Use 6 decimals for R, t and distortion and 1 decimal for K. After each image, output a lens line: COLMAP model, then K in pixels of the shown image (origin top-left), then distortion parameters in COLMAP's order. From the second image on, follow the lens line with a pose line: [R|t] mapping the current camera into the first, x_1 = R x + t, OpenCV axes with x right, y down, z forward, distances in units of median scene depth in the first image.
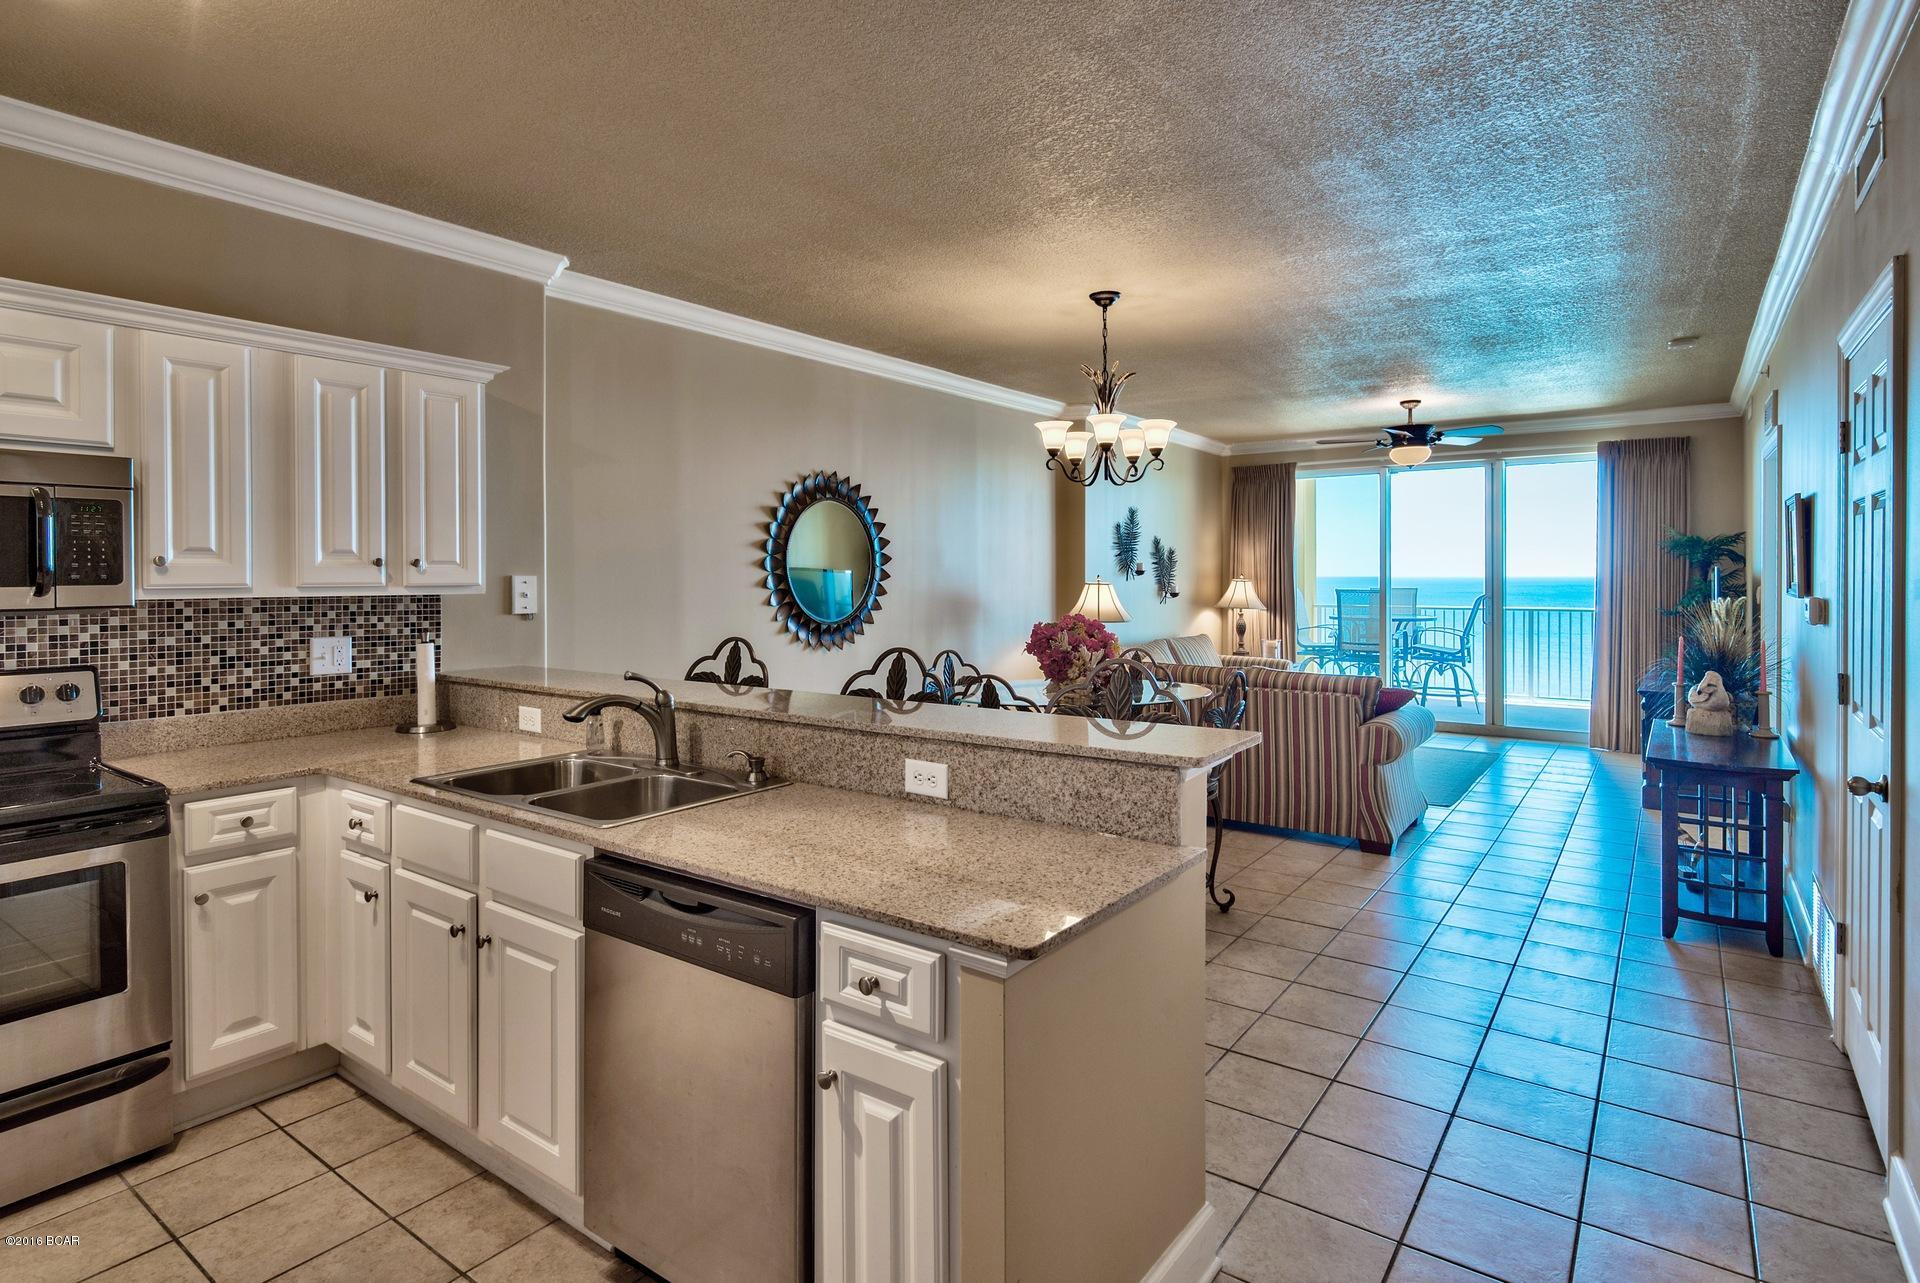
lens RADIAL K [[908.4, 0, 1033.2], [0, 908.4, 584.3], [0, 0, 1]] dist [-0.000150, -0.000185]
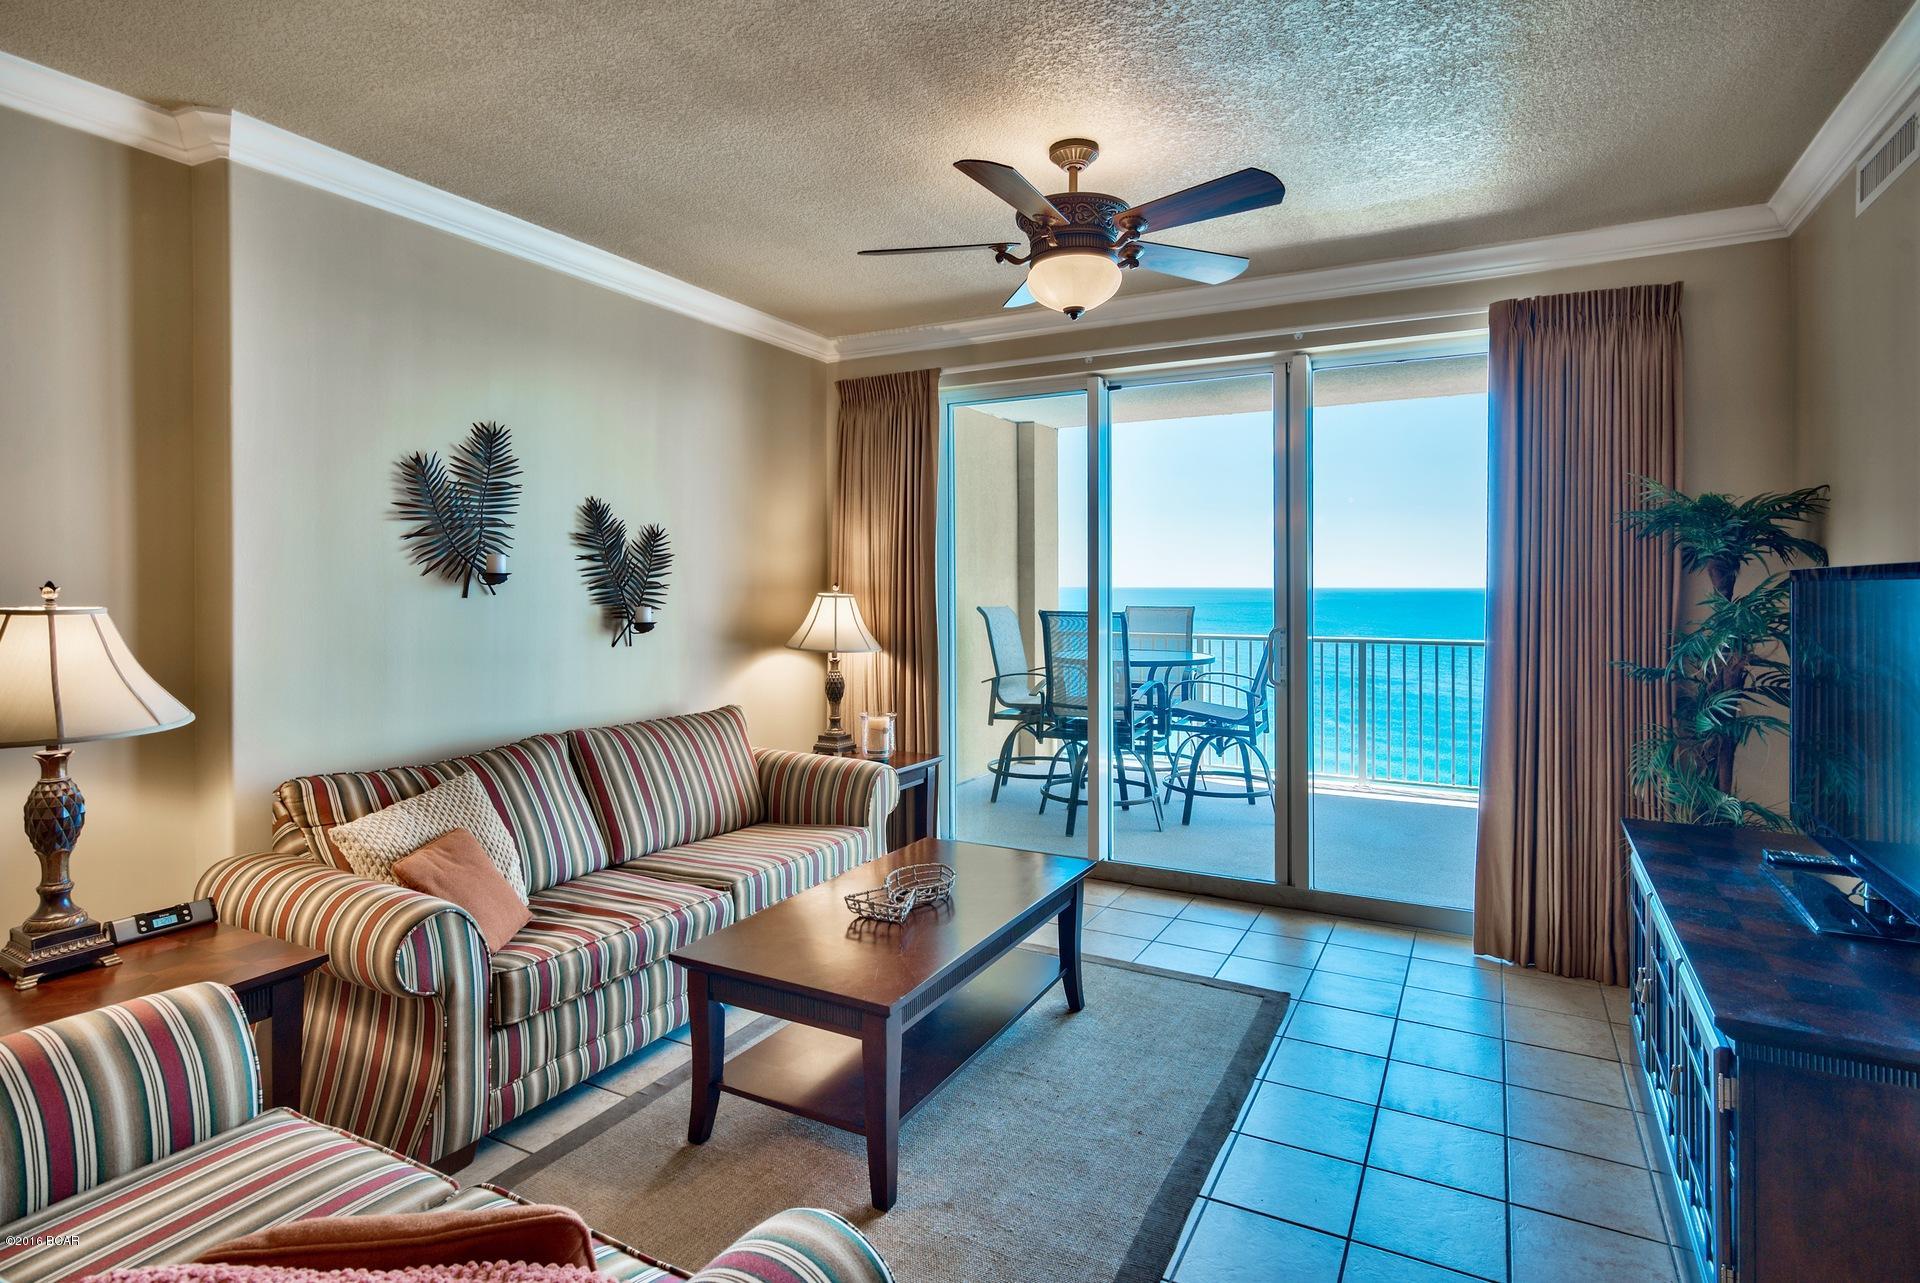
lens RADIAL K [[959.3, 0, 1030.1], [0, 959.3, 583.4], [0, 0, 1]] dist [0.003032, 0.000029]
pose [[0.986462, 0.003334, 0.163957, 0.297635], [-0.001491, 0.999934, -0.011362, -0.005746], [-0.163984, 0.010963, 0.986402, 0.535980]]
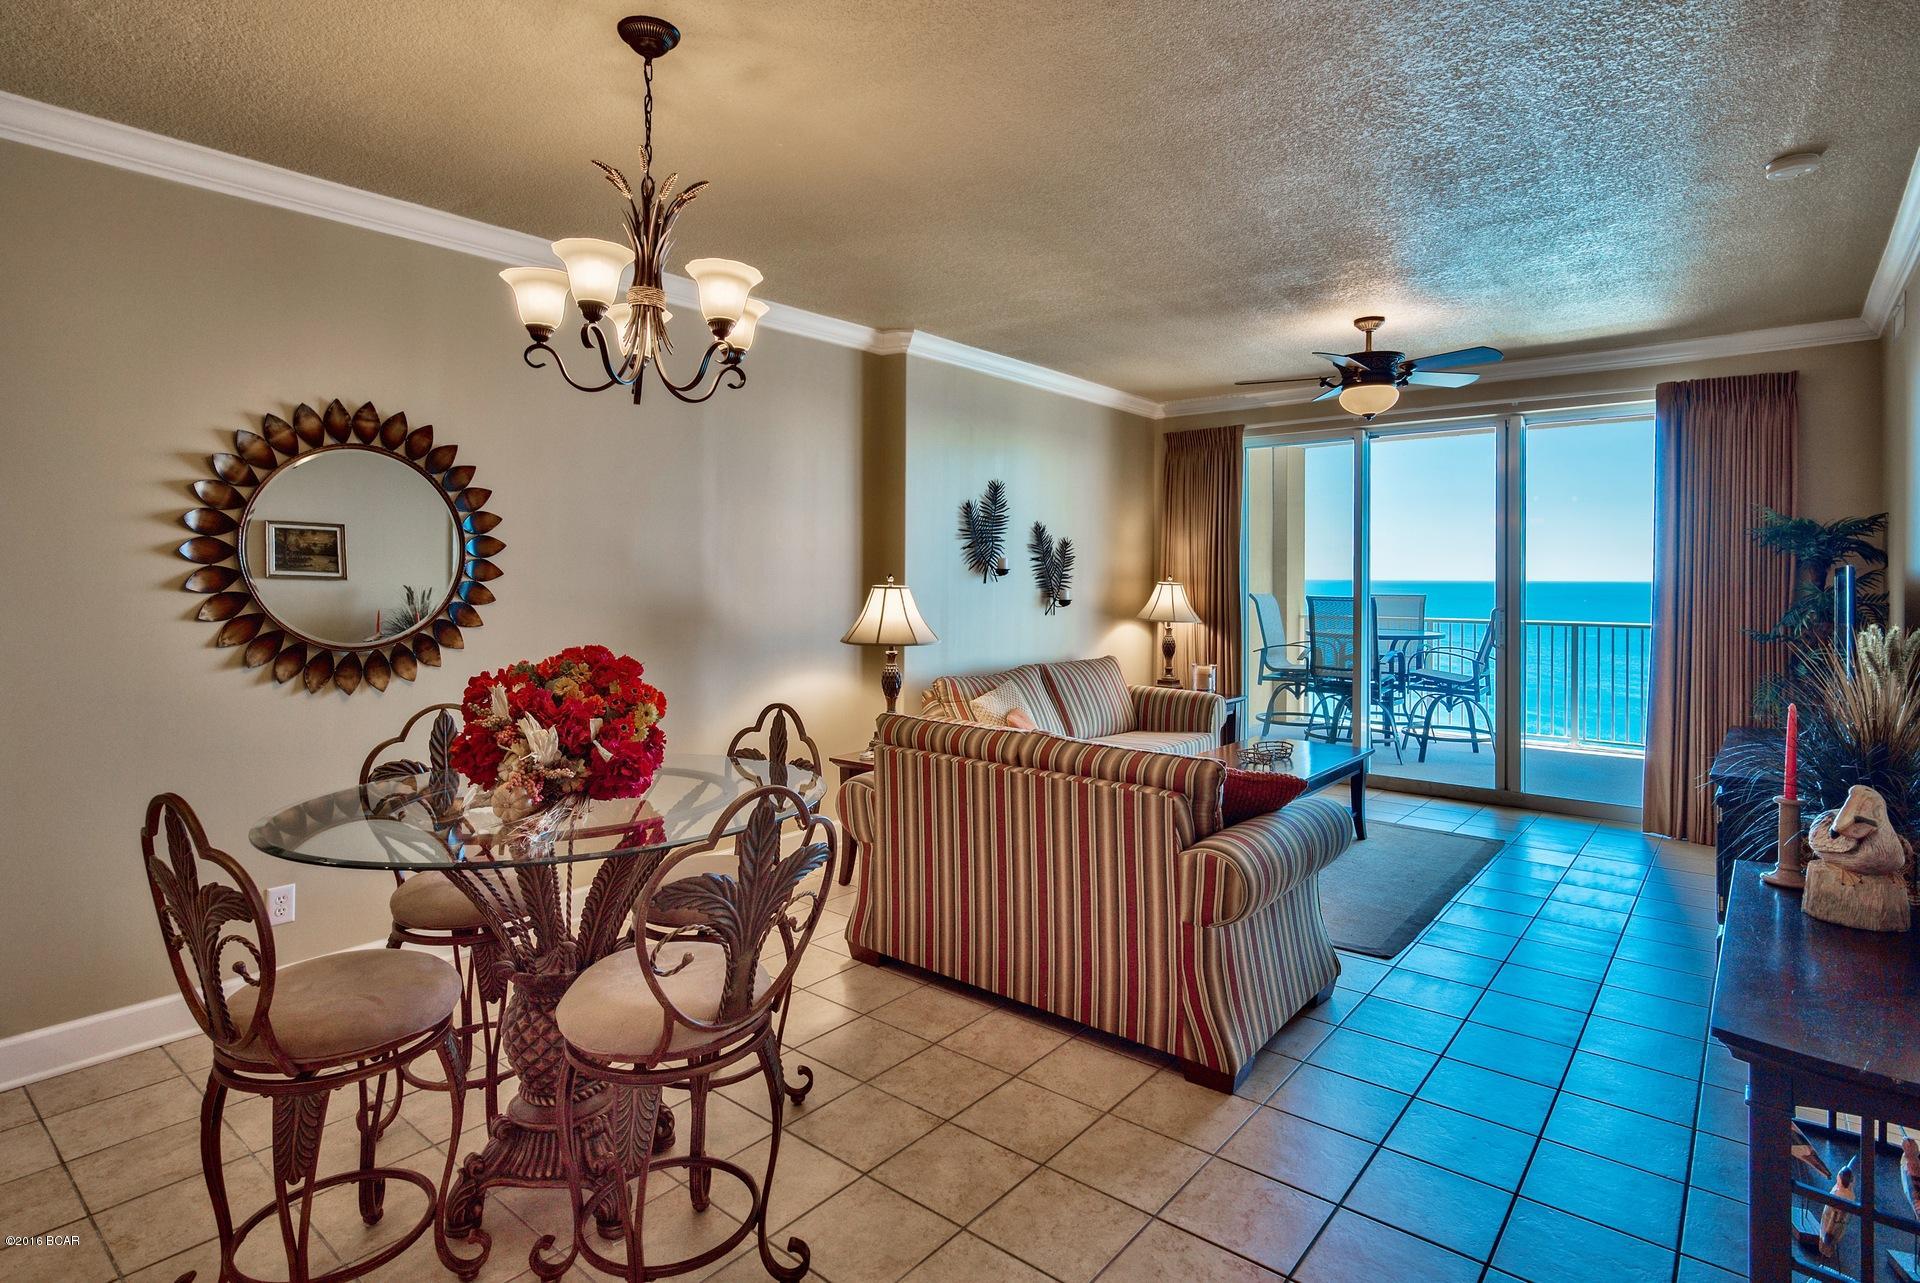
lens RADIAL K [[959.3, 0, 1030.1], [0, 959.3, 583.4], [0, 0, 1]] dist [0.003032, 0.000029]
pose [[0.999204, 0.006146, -0.039406, 0.174569], [-0.006244, 0.999978, -0.002385, -0.002017], [0.039391, 0.002629, 0.999220, 0.251883]]
